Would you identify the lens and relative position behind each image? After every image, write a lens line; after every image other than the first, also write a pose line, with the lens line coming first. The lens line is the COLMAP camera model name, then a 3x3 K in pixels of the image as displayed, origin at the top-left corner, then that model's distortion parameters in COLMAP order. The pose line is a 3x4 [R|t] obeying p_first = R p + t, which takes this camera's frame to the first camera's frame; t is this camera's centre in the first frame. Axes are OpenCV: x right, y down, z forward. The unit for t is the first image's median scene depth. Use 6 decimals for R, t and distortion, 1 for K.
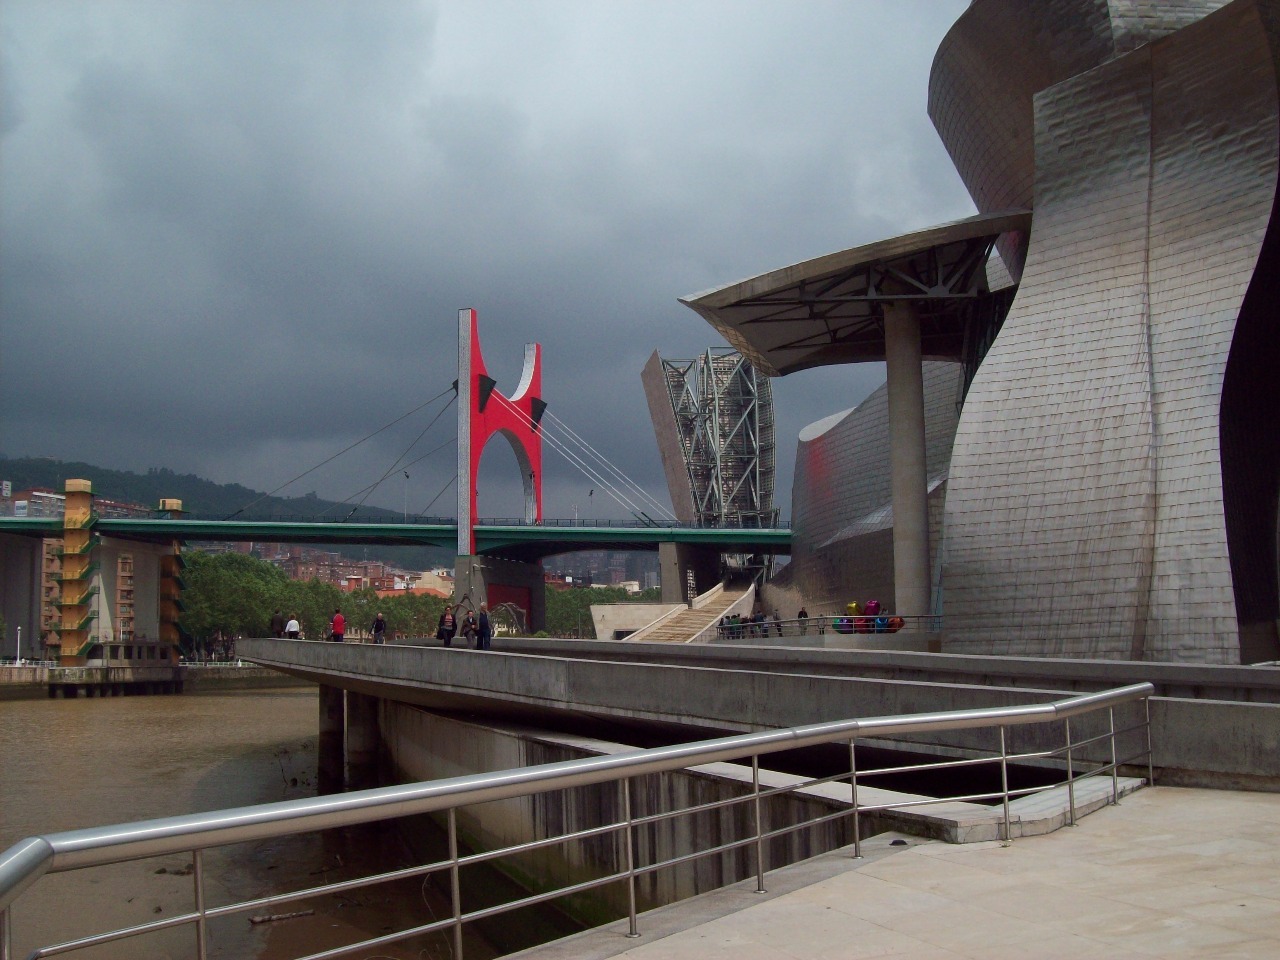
lens RADIAL K [[1356.1, 0, 641.6], [0, 1356.1, 481.3], [0, 0, 1]] dist [-0.143076, 0.000000]
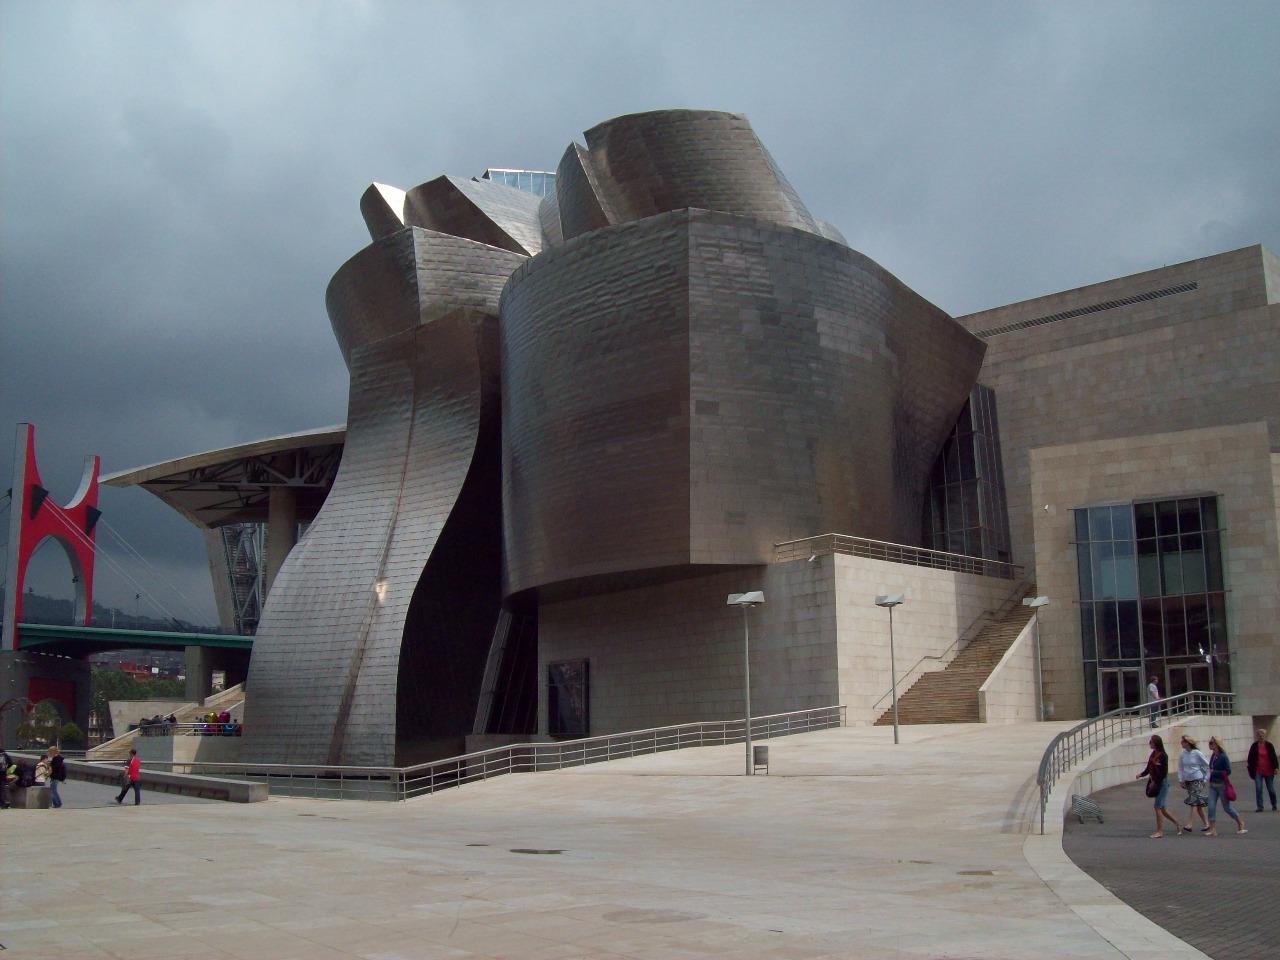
lens RADIAL K [[1356.1, 0, 638.8], [0, 1356.1, 479.5], [0, 0, 1]] dist [-0.143076, 0.000000]
pose [[0.965701, 0.053740, 0.254033, 0.253774], [-0.035910, 0.996588, -0.074313, -0.067494], [-0.257160, 0.062642, 0.964336, -0.463090]]
